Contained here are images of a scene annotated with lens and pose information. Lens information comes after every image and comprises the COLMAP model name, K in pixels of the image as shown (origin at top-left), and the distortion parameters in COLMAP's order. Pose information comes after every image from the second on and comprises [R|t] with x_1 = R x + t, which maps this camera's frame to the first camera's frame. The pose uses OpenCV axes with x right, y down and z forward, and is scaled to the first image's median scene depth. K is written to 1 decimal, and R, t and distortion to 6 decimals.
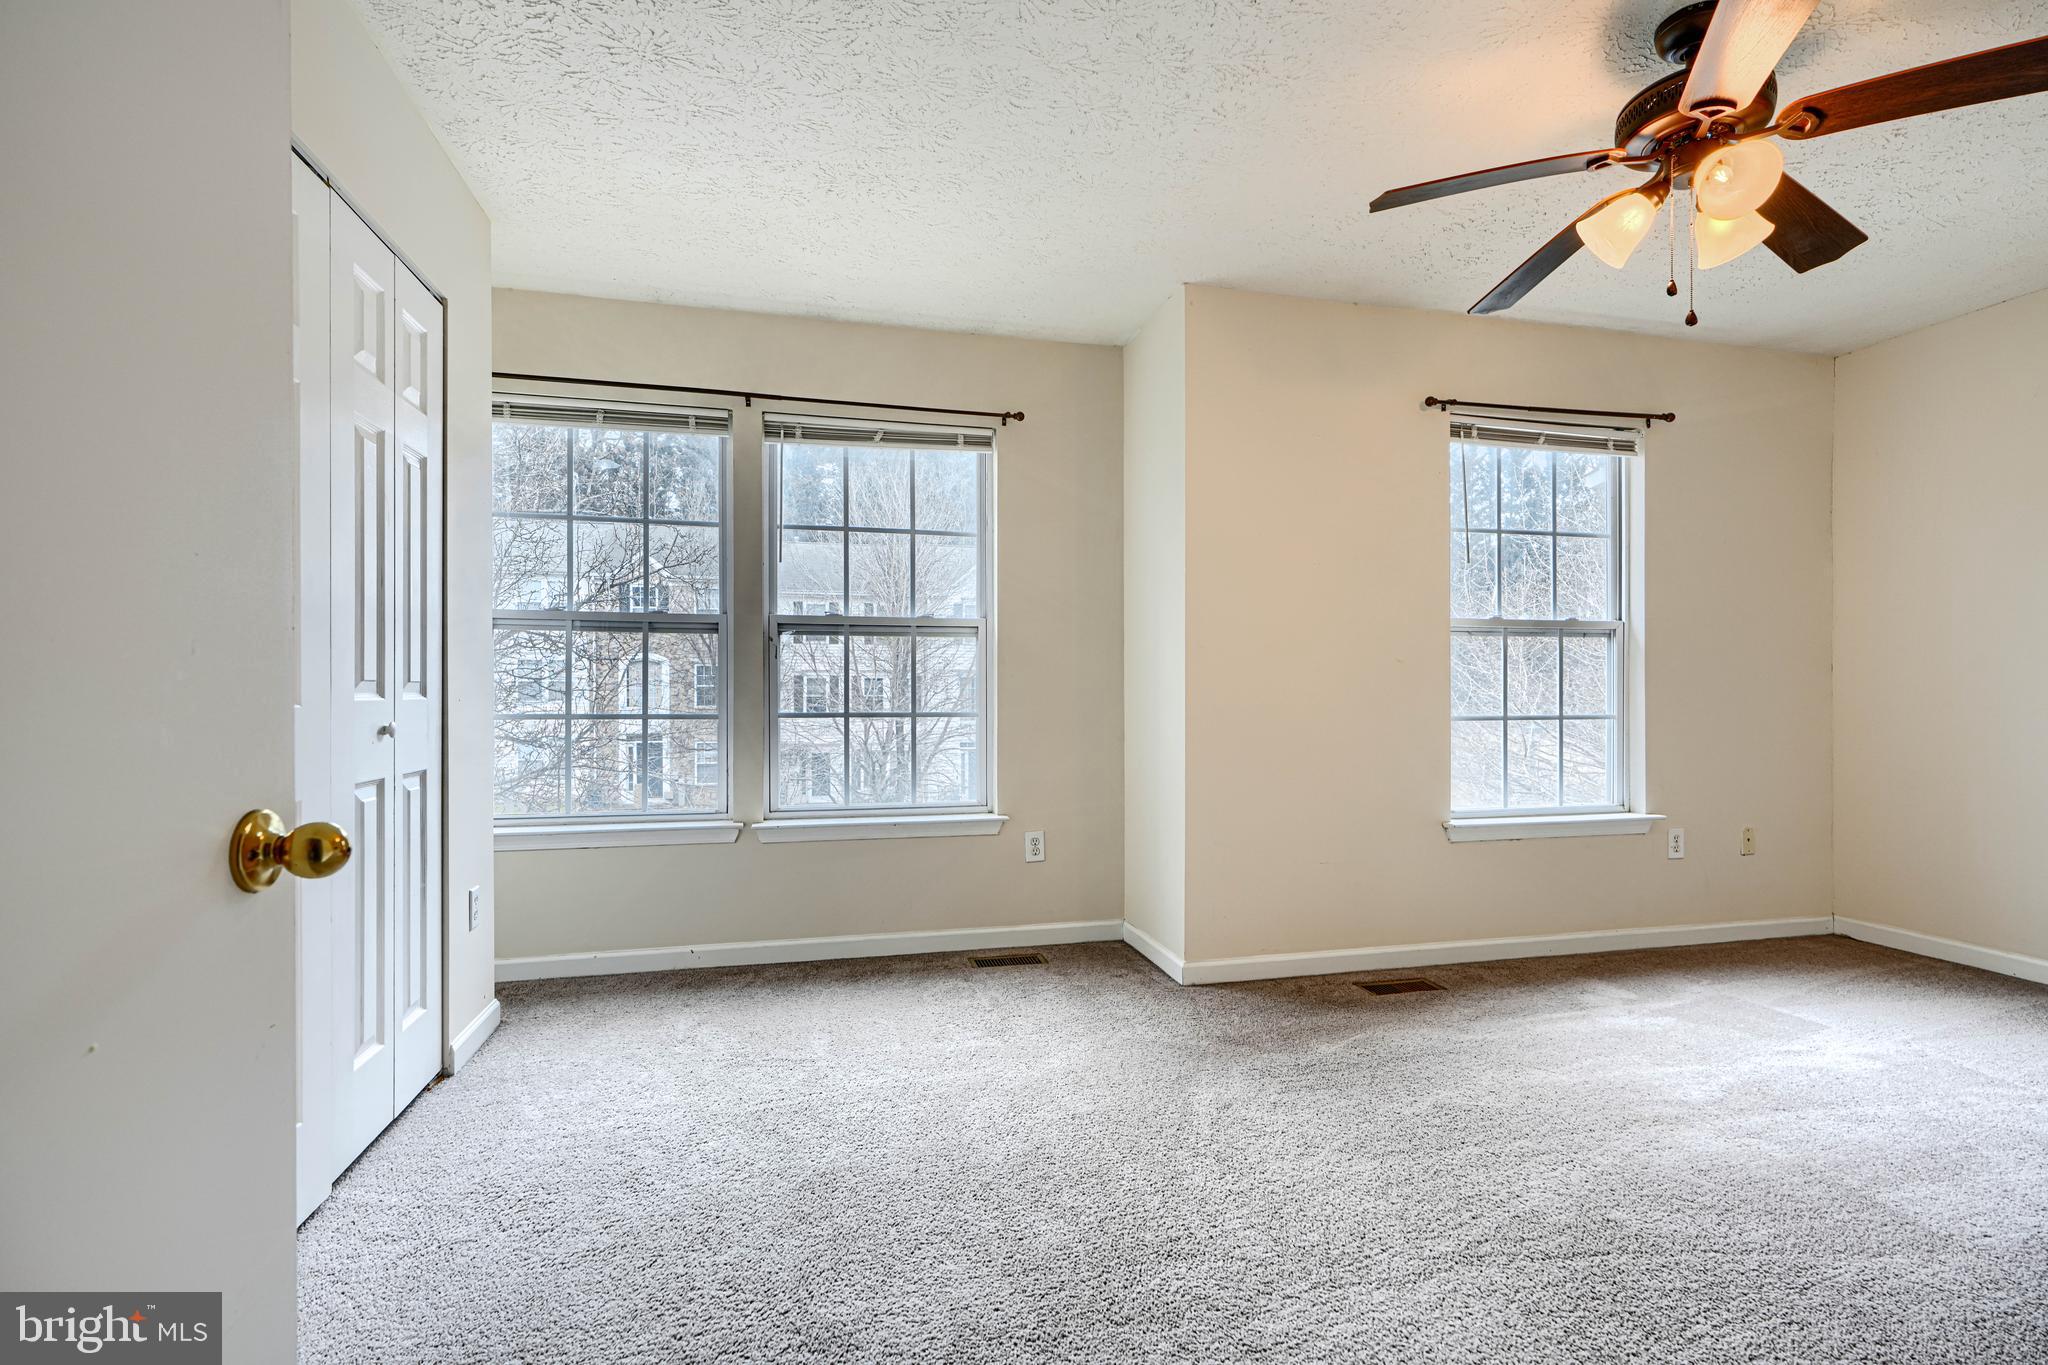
lens RADIAL K [[928.4, 0, 1026.4], [0, 928.4, 698.5], [0, 0, 1]] dist [0.000903, 0.000600]
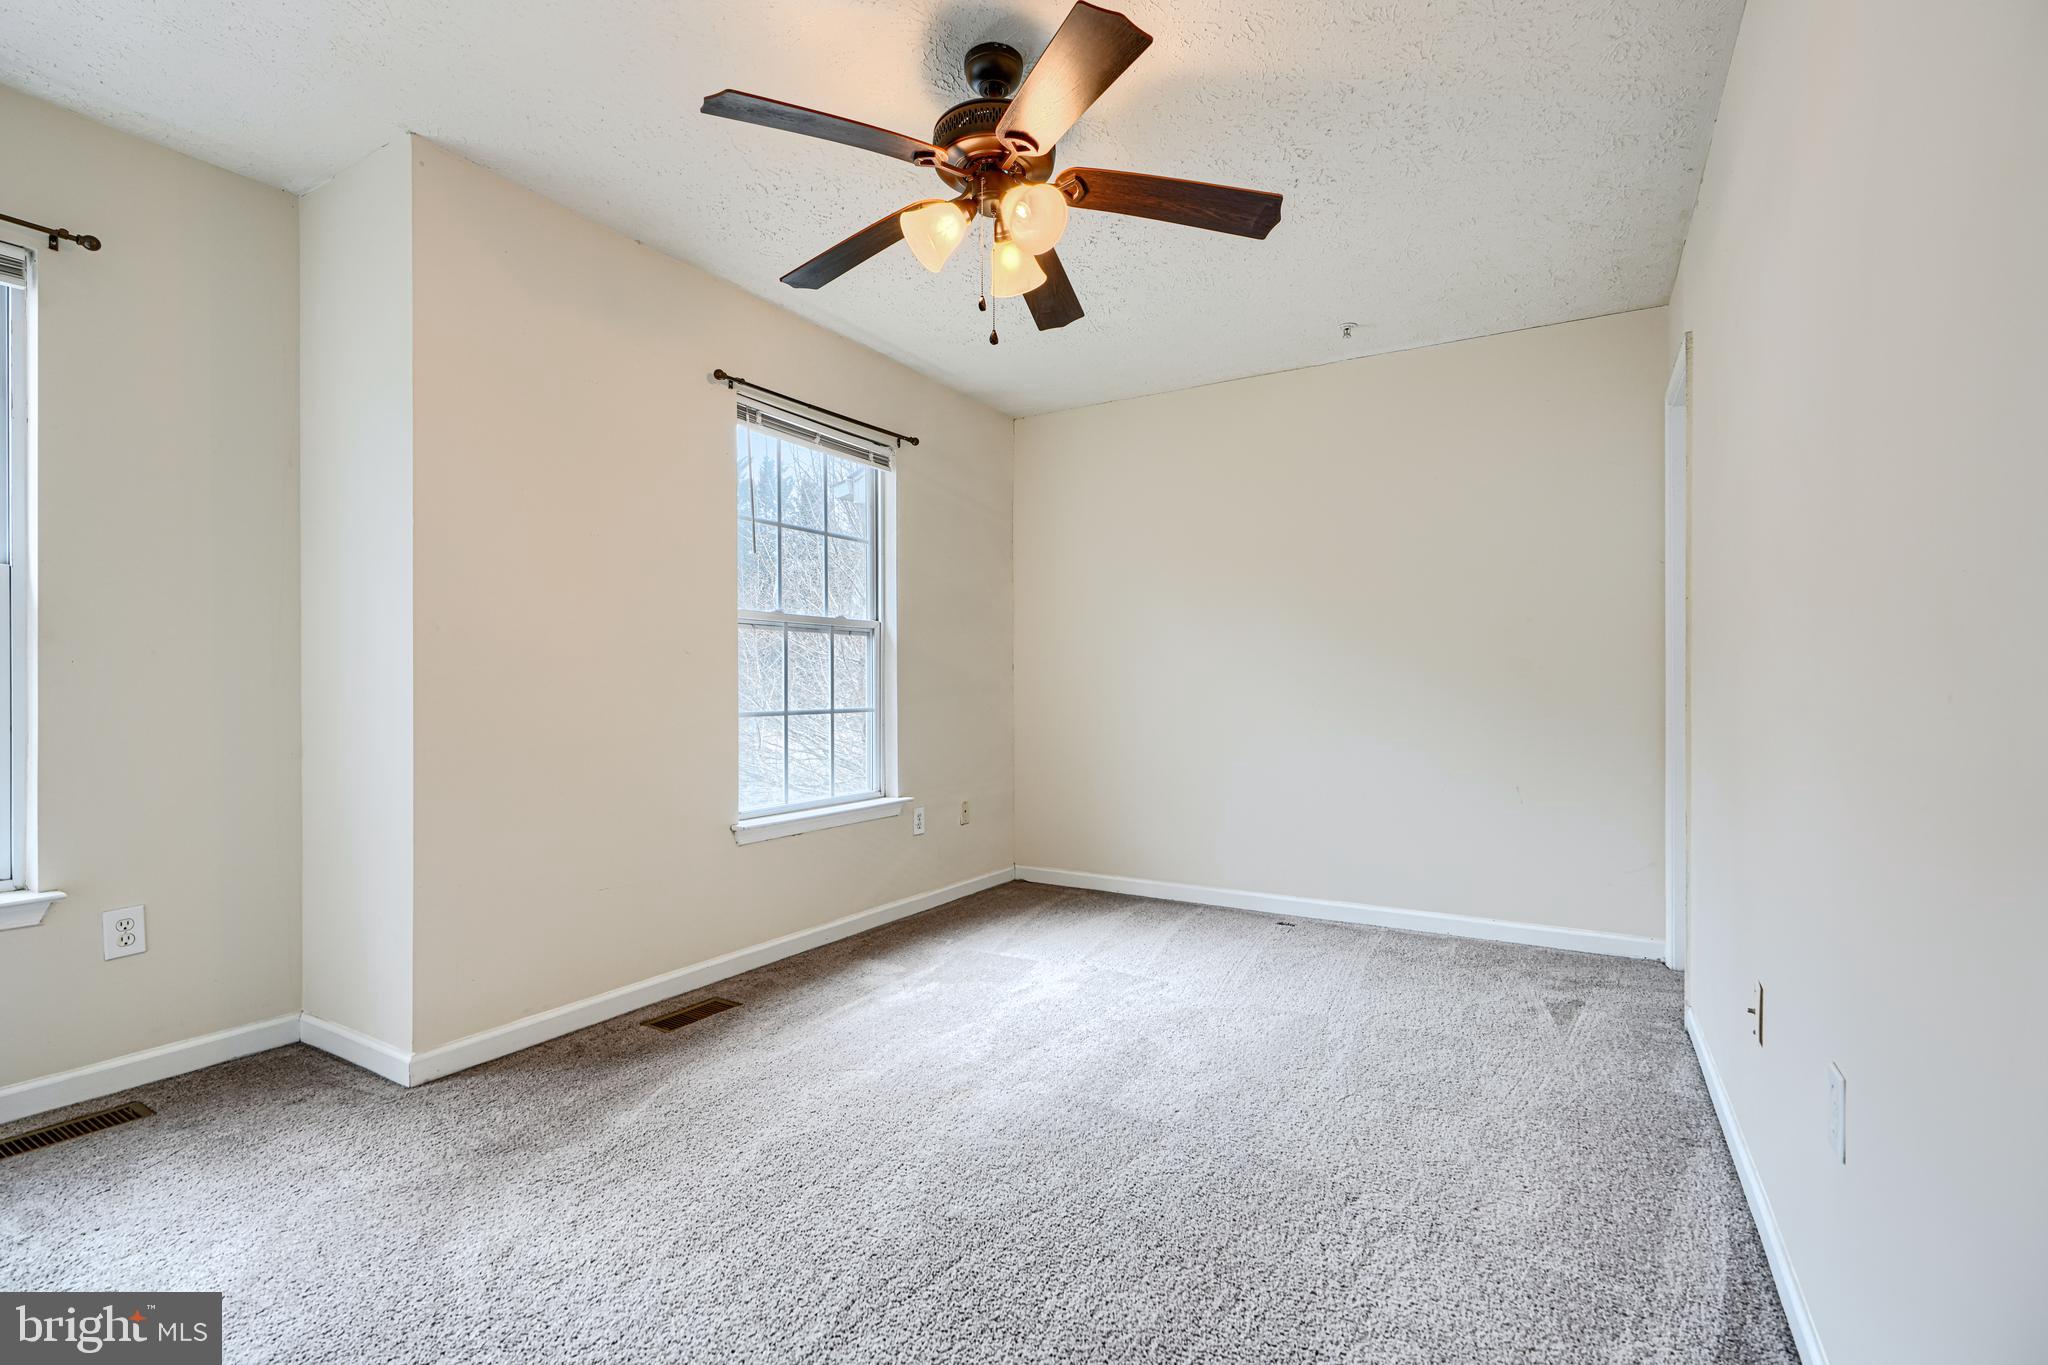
lens RADIAL K [[928.4, 0, 1026.3], [0, 928.4, 686.6], [0, 0, 1]] dist [0.000903, 0.000600]
pose [[0.702013, -0.000953, 0.712164, -0.012813], [0.006293, 0.999968, -0.004864, -0.001033], [-0.712137, 0.007896, 0.701997, 0.143289]]
